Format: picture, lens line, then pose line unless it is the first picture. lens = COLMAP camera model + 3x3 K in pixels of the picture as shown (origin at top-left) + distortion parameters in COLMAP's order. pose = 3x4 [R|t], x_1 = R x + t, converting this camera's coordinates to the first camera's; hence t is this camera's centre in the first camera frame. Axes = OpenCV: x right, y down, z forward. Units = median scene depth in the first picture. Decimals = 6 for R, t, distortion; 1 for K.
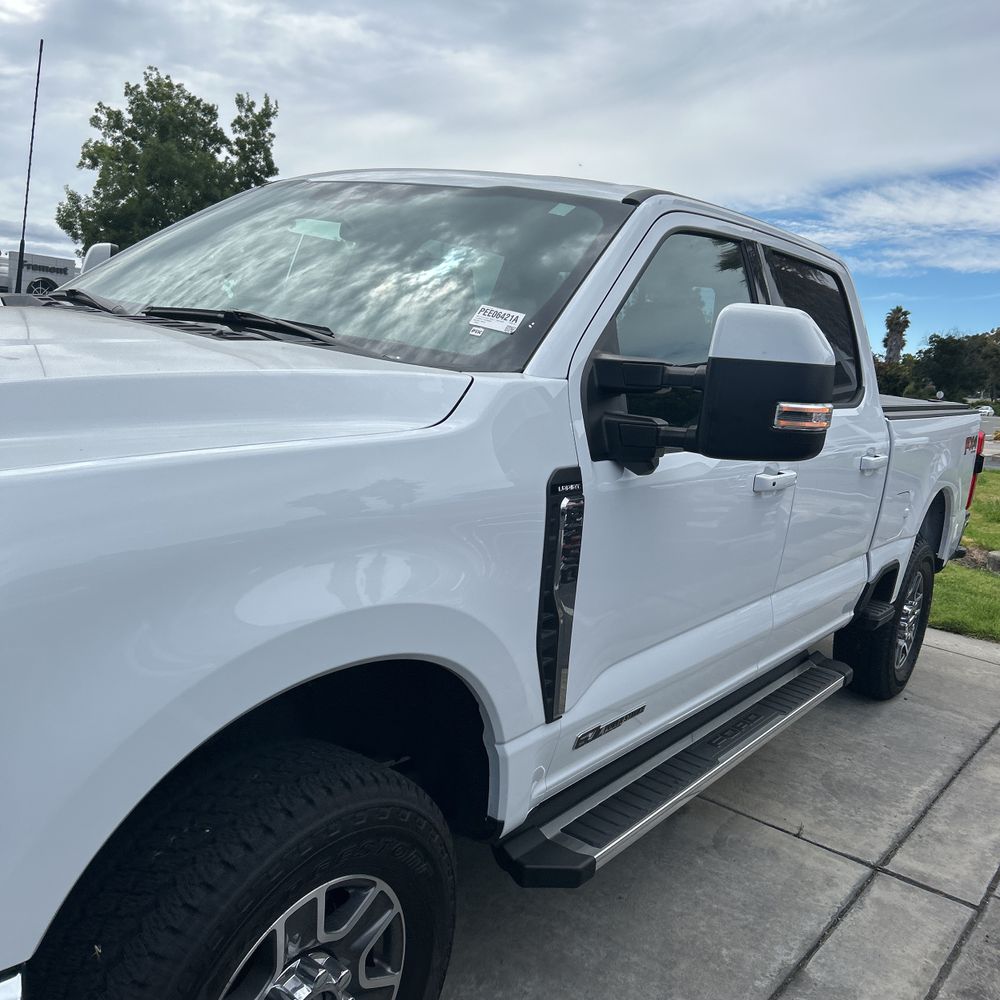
lens RADIAL K [[1024.7, 0, 500.0], [0, 1024.7, 500.0], [0, 0, 1]] dist [0.009510, 0.025763]
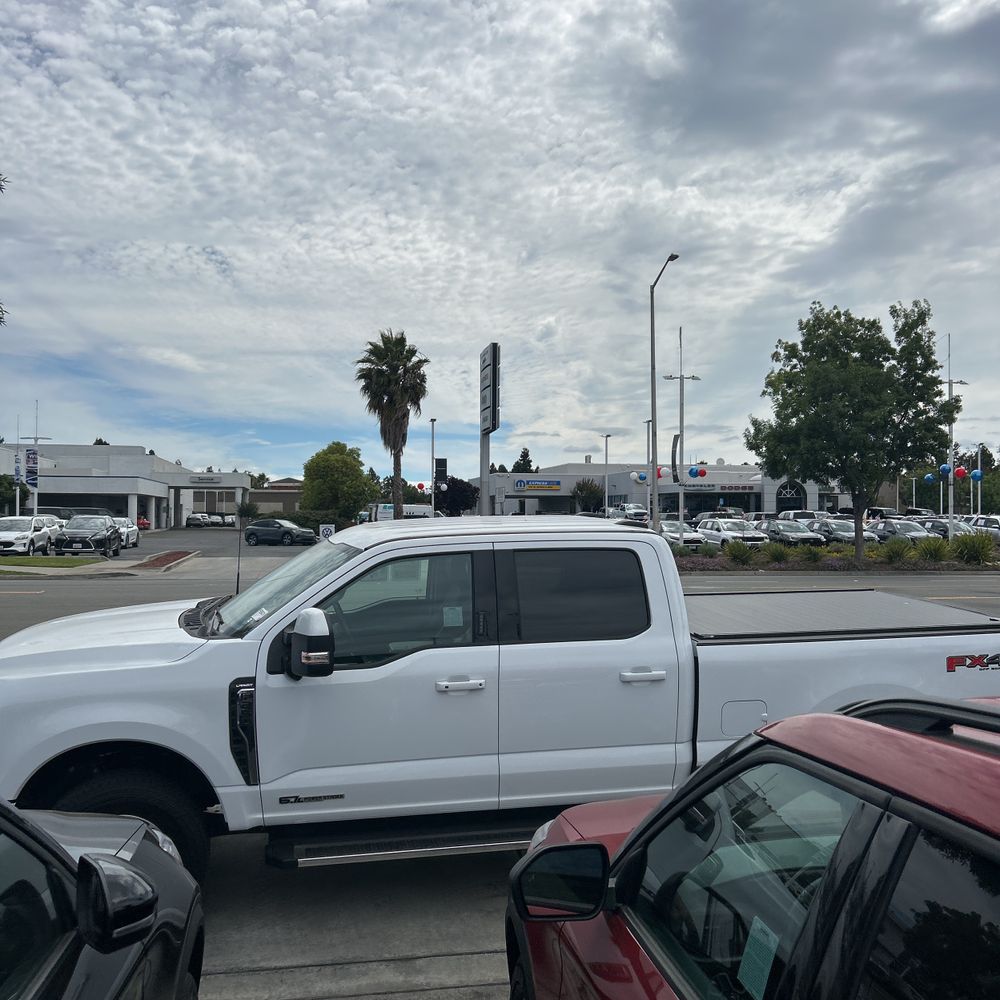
lens RADIAL K [[1007.9, 0, 488.9], [0, 1007.9, 502.5], [0, 0, 1]] dist [0.034708, -0.019019]
pose [[0.718175, -0.087352, -0.690358, 0.158815], [-0.032660, 0.986765, -0.158832, -0.005738], [0.695095, 0.136616, 0.705818, -0.027327]]
